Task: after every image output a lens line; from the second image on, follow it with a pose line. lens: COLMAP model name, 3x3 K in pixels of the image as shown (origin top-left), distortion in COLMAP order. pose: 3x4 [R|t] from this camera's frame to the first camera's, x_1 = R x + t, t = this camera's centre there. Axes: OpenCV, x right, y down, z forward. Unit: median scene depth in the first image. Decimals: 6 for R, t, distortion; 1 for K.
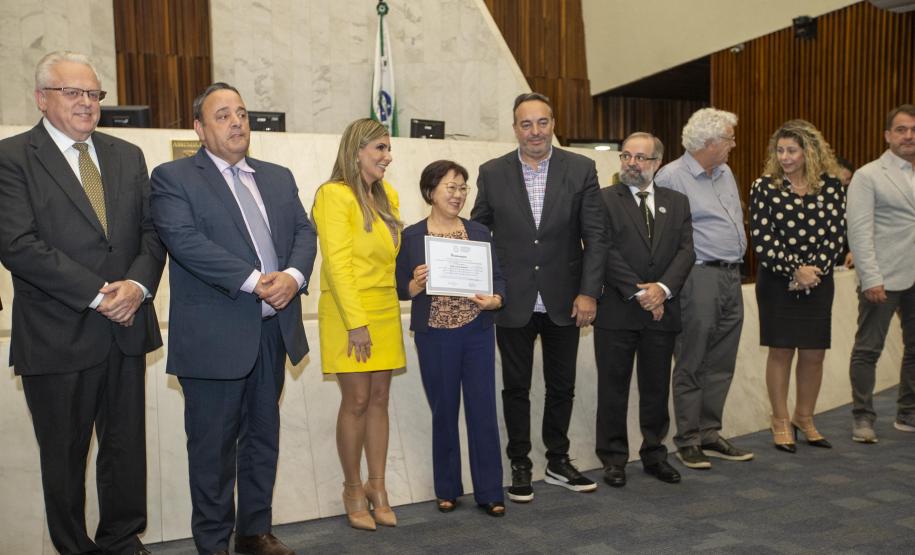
lens RADIAL K [[850.7, 0, 458.3], [0, 850.7, 279.9], [0, 0, 1]] dist [-0.003108, 0.129922]
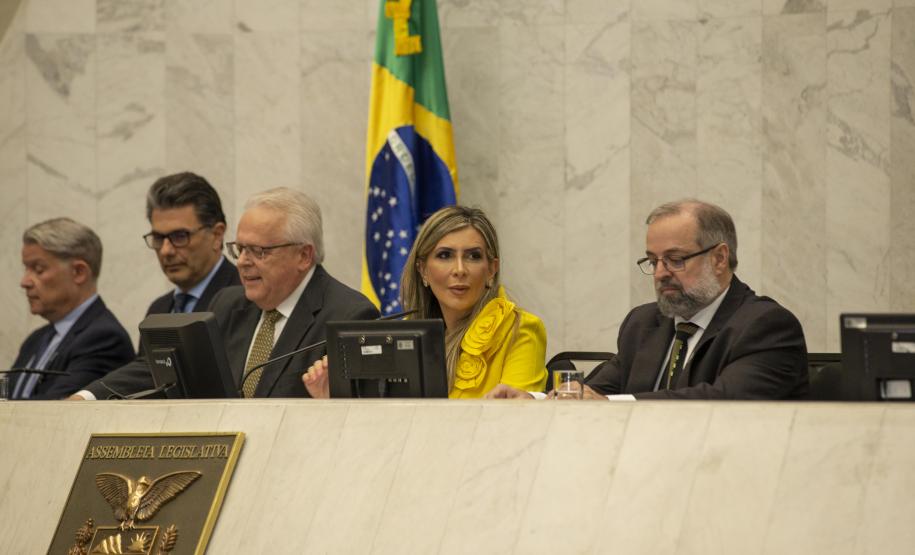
lens RADIAL K [[4911.5, 0, 457.5], [0, 4911.5, 277.5], [0, 0, 1]] dist [1.445538, -3.186225]
pose [[0.323936, -0.005061, -0.946066, 0.931041], [-0.071459, 0.996998, -0.029801, -0.113124], [0.943377, 0.077258, 0.322602, 0.337640]]
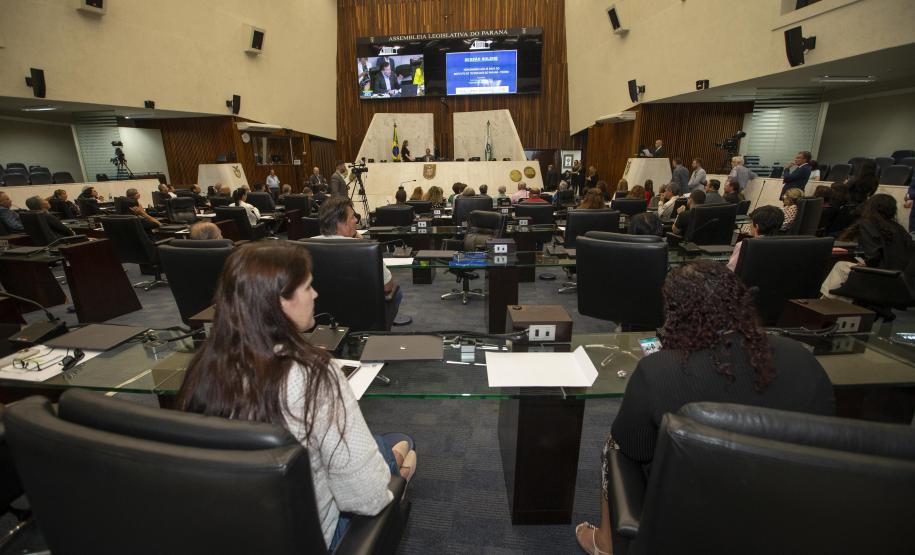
lens RADIAL K [[414.8, 0, 457.5], [0, 414.8, 277.5], [0, 0, 1]] dist [-0.053510, 0.017125]
pose [[0.858931, 0.150277, -0.489545, 0.867443], [-0.038829, 0.972333, 0.230351, -0.045141], [0.510617, -0.178847, 0.841002, -0.890299]]
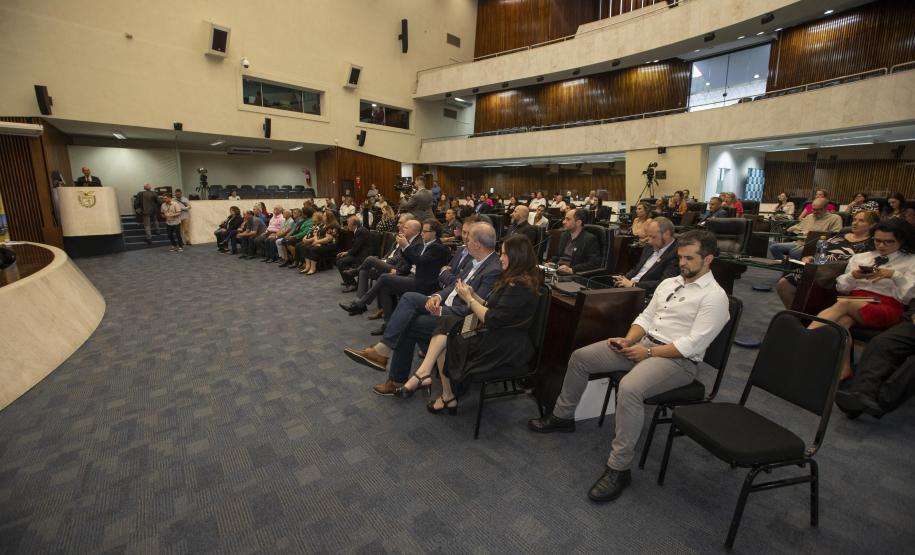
lens RADIAL K [[414.8, 0, 457.5], [0, 414.8, 277.5], [0, 0, 1]] dist [-0.053510, 0.017125]
pose [[-0.251786, -0.174744, 0.951876, -0.825269], [0.072061, 0.977448, 0.198500, -0.042470], [-0.965096, 0.118573, -0.233515, 0.000846]]
